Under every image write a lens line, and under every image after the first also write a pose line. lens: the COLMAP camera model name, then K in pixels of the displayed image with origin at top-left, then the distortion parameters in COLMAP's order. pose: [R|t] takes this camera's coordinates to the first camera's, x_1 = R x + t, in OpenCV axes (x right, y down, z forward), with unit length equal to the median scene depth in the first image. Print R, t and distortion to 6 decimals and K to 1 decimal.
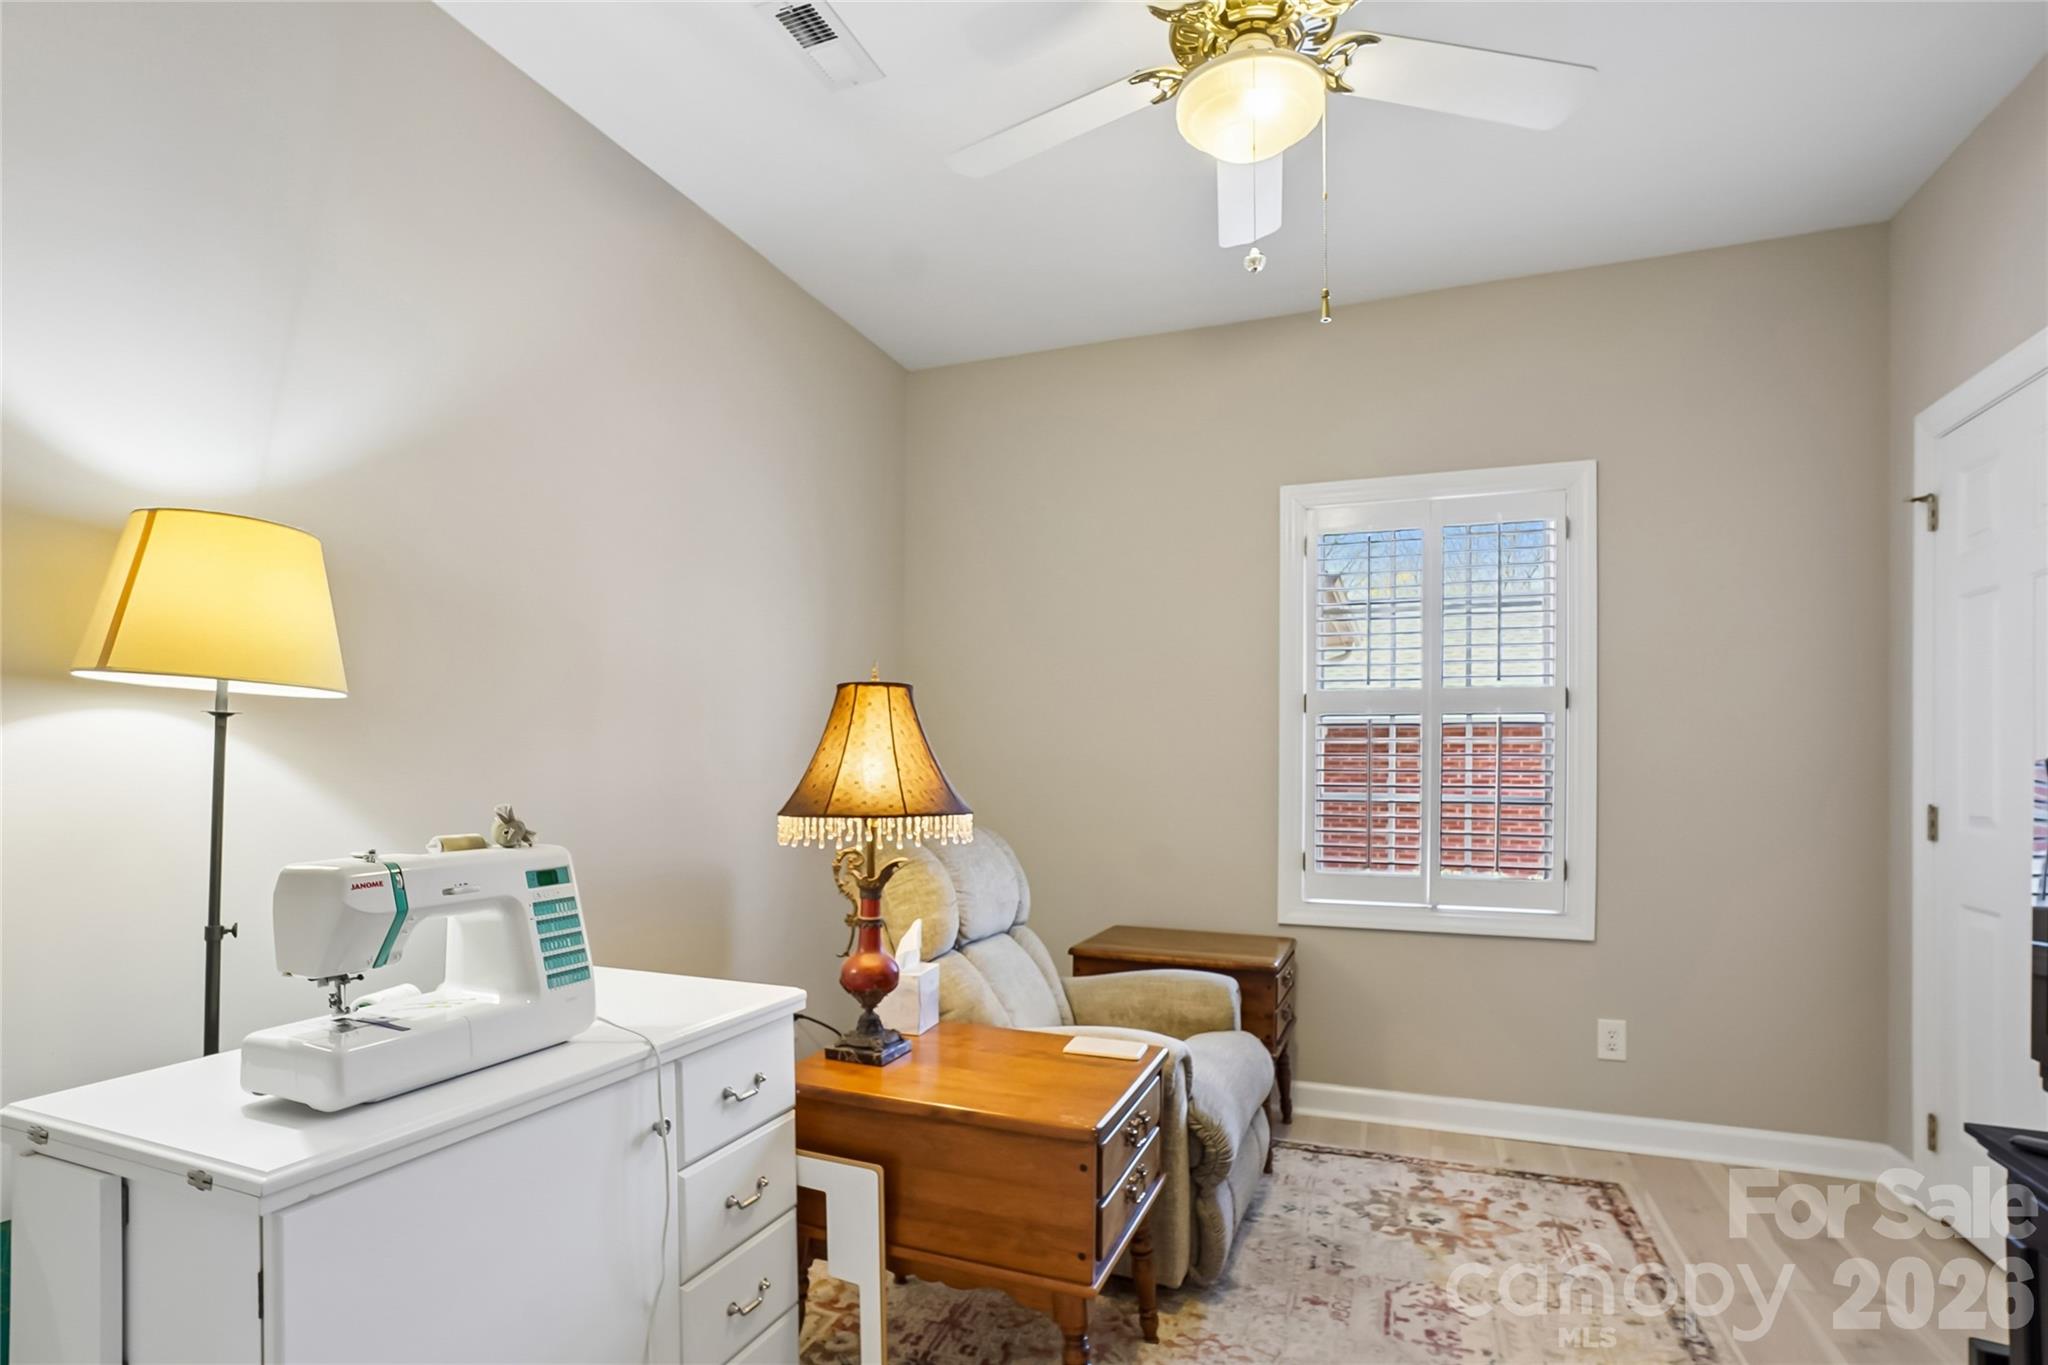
lens RADIAL K [[982.6, 0, 1009.2], [0, 982.6, 745.6], [0, 0, 1]] dist [-0.027530, 0.001095]
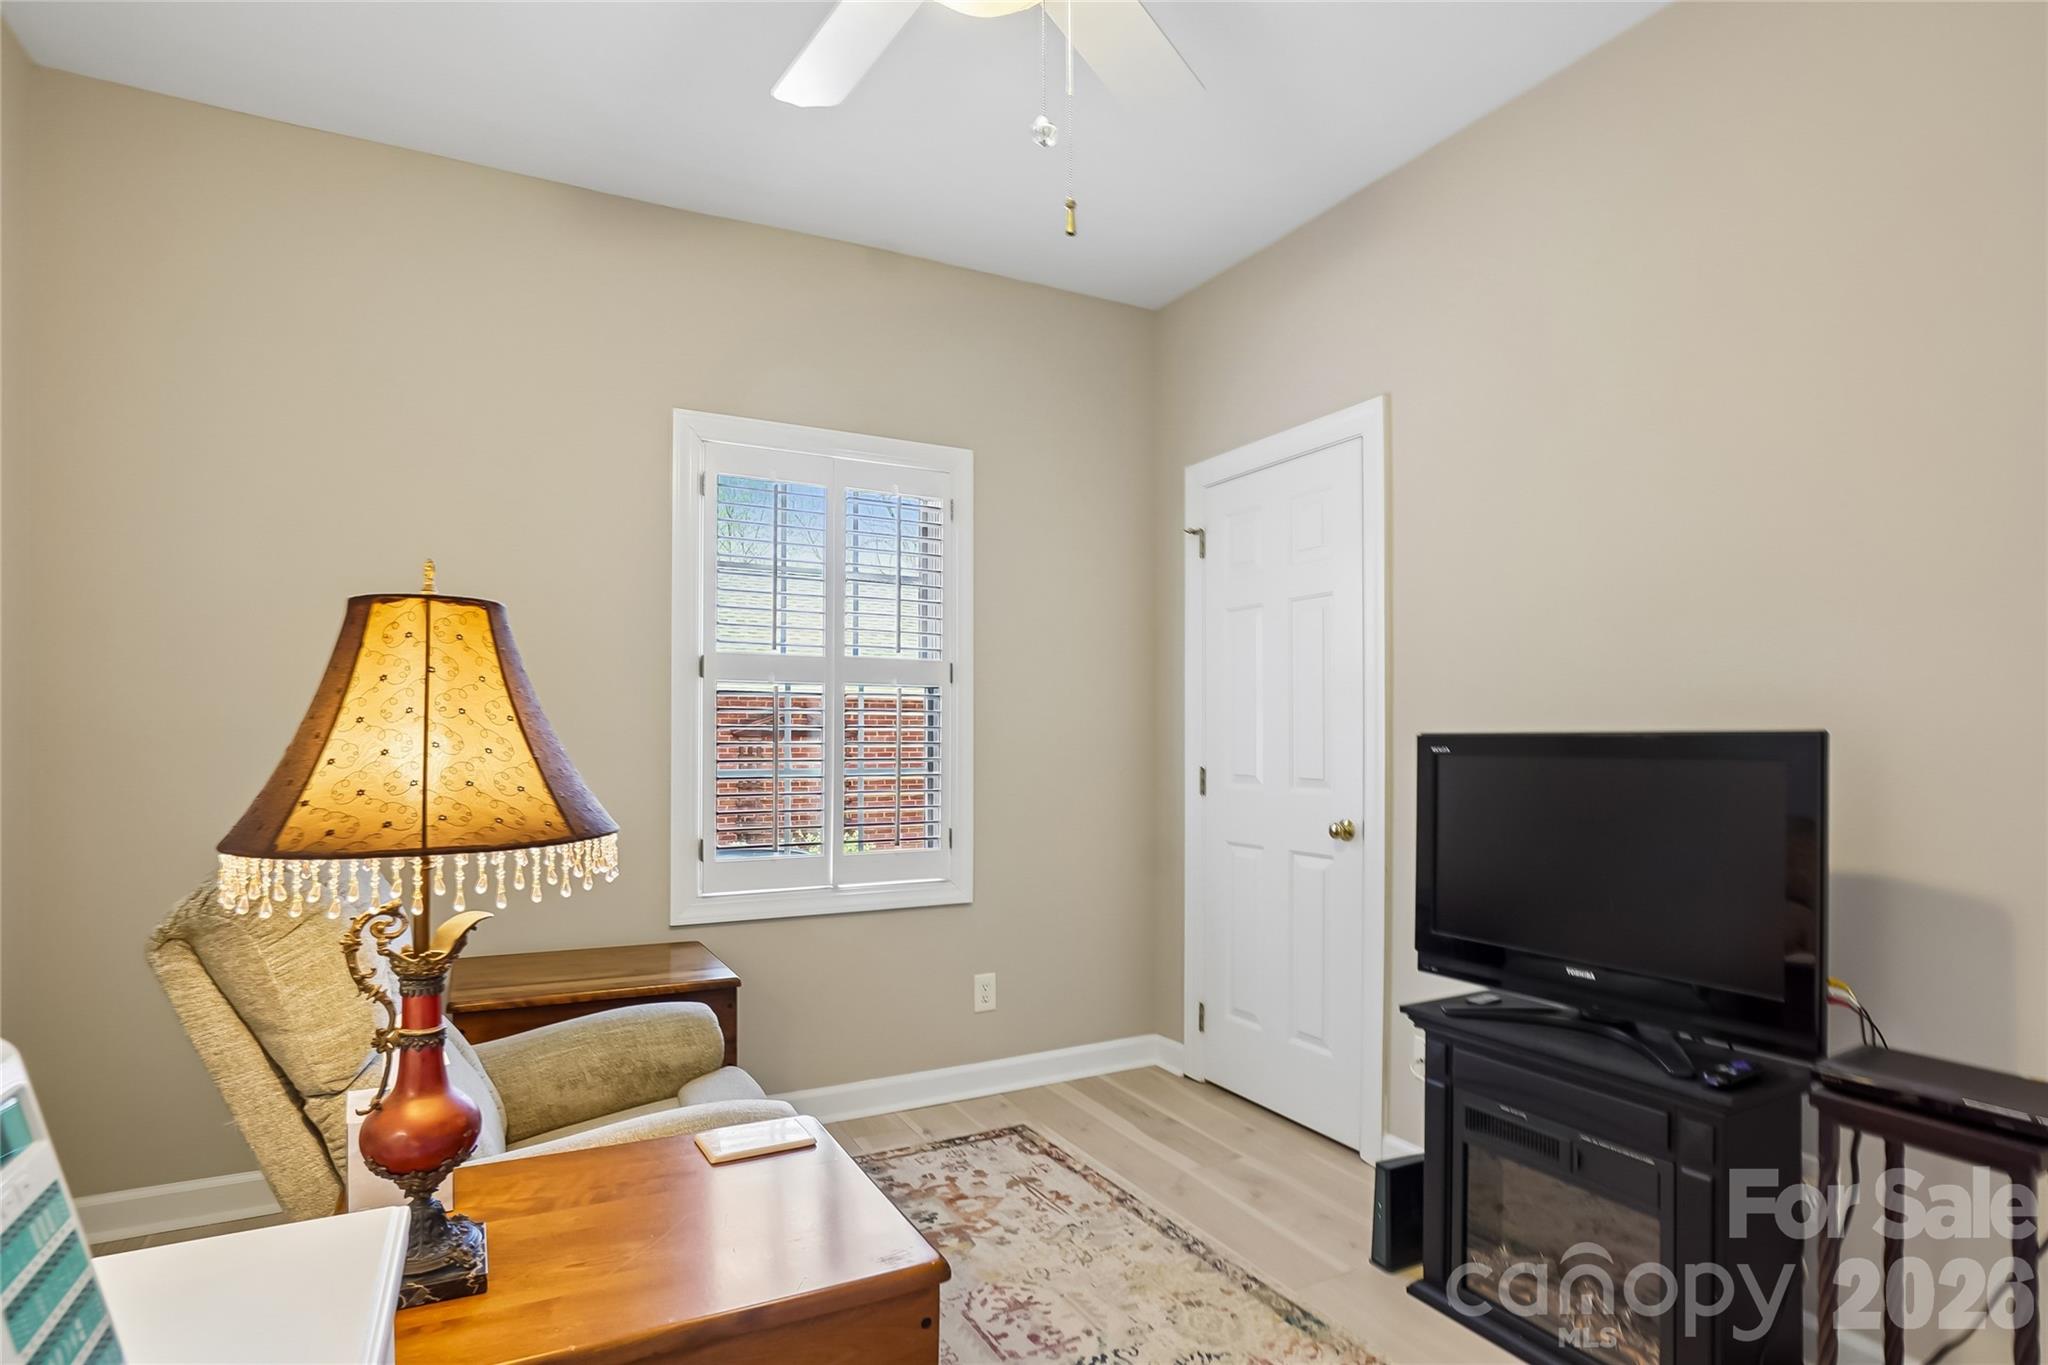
lens RADIAL K [[1016.5, 0, 1025.7], [0, 1016.5, 712.9], [0, 0, 1]] dist [-0.044233, -0.000008]
pose [[0.661771, 0.013618, 0.749583, -0.228395], [-0.013021, 0.999893, -0.006669, 0.000313], [-0.749593, -0.005347, 0.661877, 0.262479]]
